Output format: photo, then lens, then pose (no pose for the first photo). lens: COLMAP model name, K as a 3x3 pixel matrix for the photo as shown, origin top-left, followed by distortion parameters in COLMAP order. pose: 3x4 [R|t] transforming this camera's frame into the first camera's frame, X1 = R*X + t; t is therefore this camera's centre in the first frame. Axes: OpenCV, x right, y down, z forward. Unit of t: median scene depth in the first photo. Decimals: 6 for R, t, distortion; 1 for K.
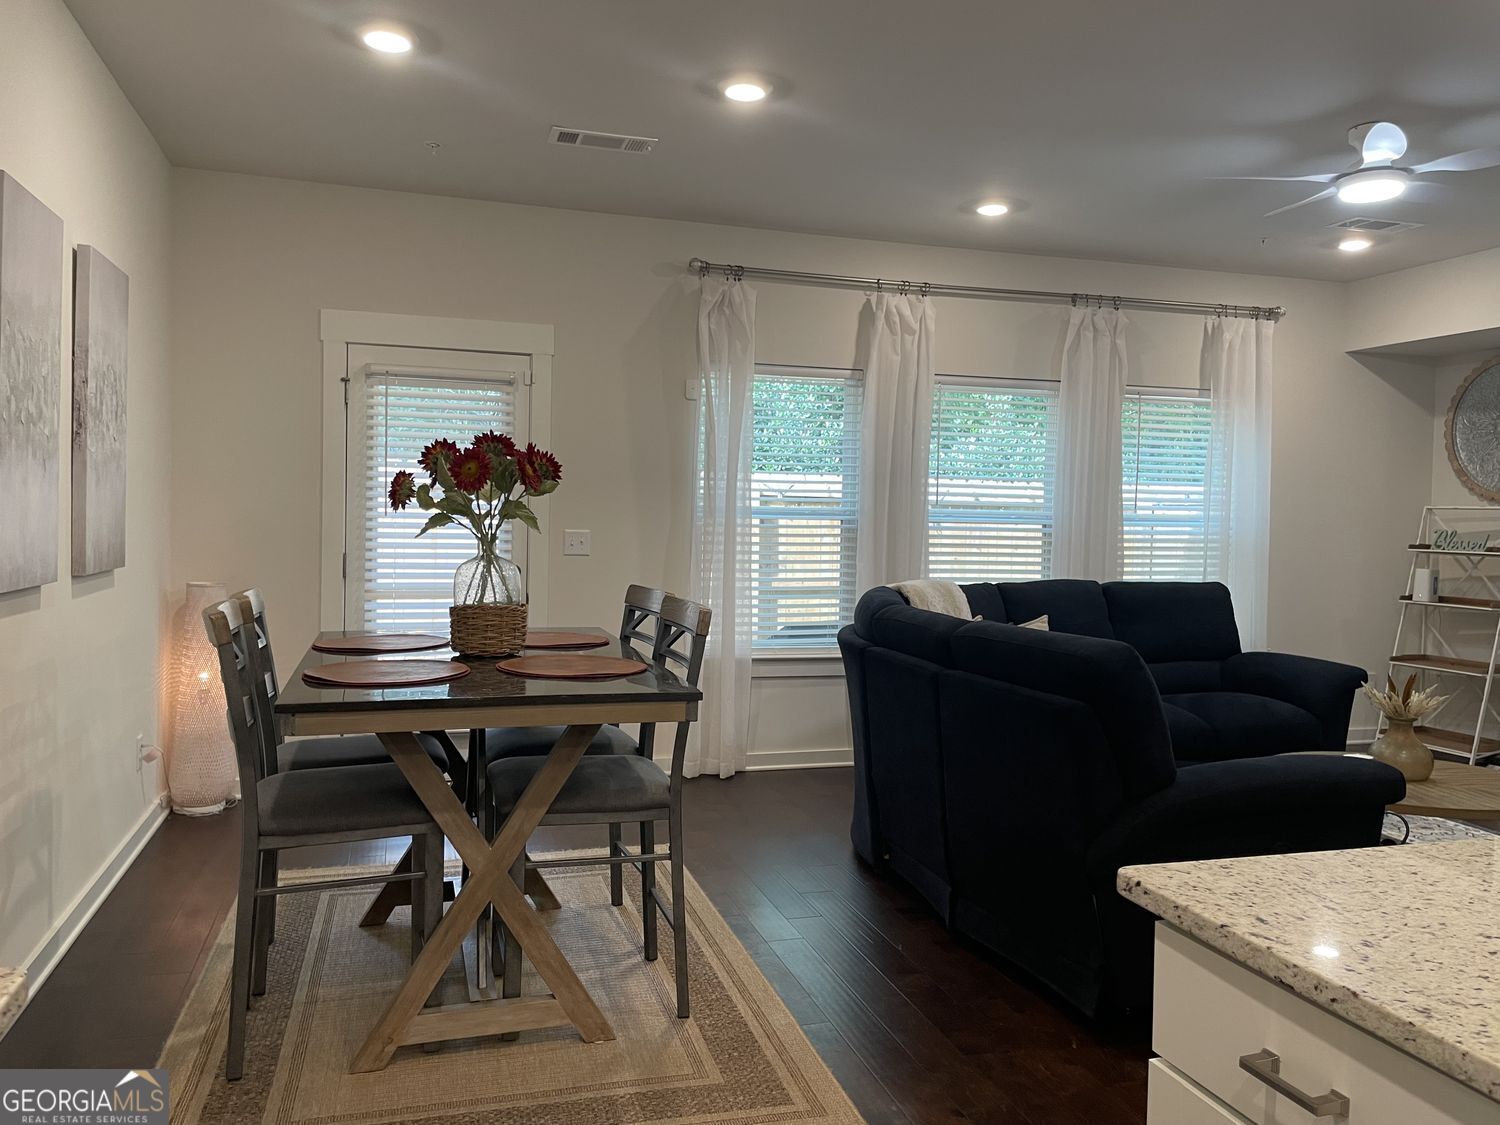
lens RADIAL K [[1130.2, 0, 750.0], [0, 1130.2, 562.5], [0, 0, 1]] dist [0.075282, -0.113542]
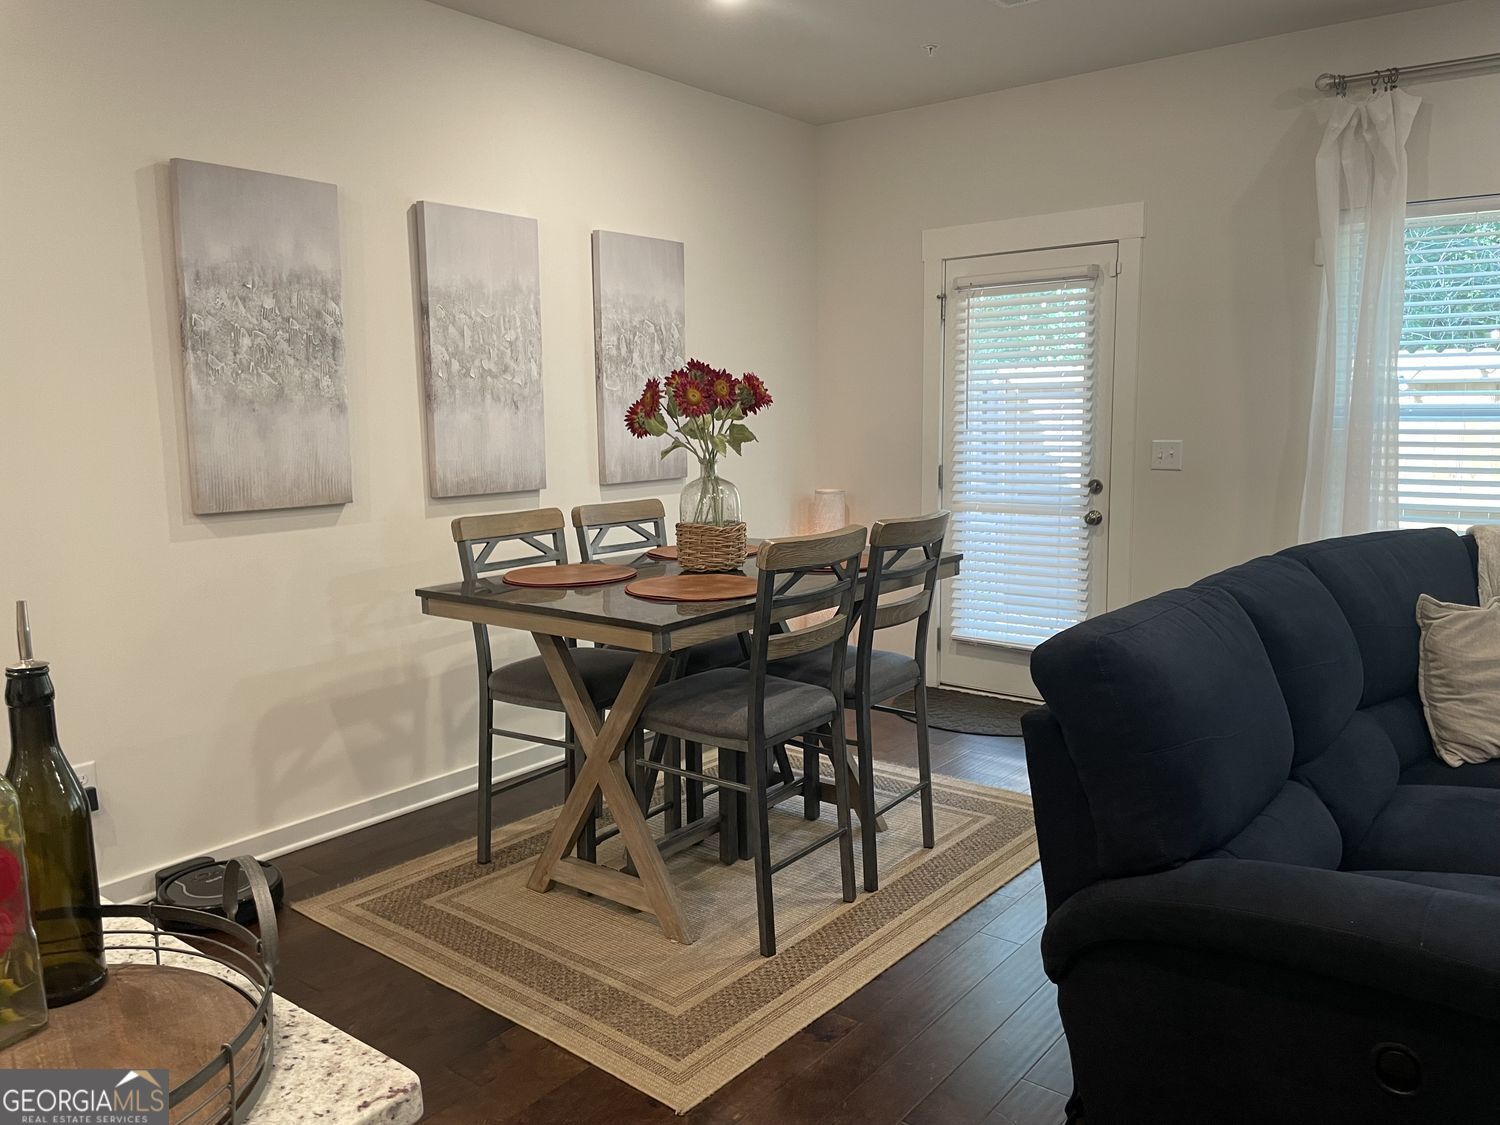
lens RADIAL K [[1130.2, 0, 750.0], [0, 1130.2, 562.5], [0, 0, 1]] dist [0.075282, -0.113542]
pose [[0.566143, 0.081379, -0.820280, 0.412304], [-0.008272, 0.995626, 0.093065, -0.015186], [0.824265, -0.045903, 0.564340, 0.266275]]
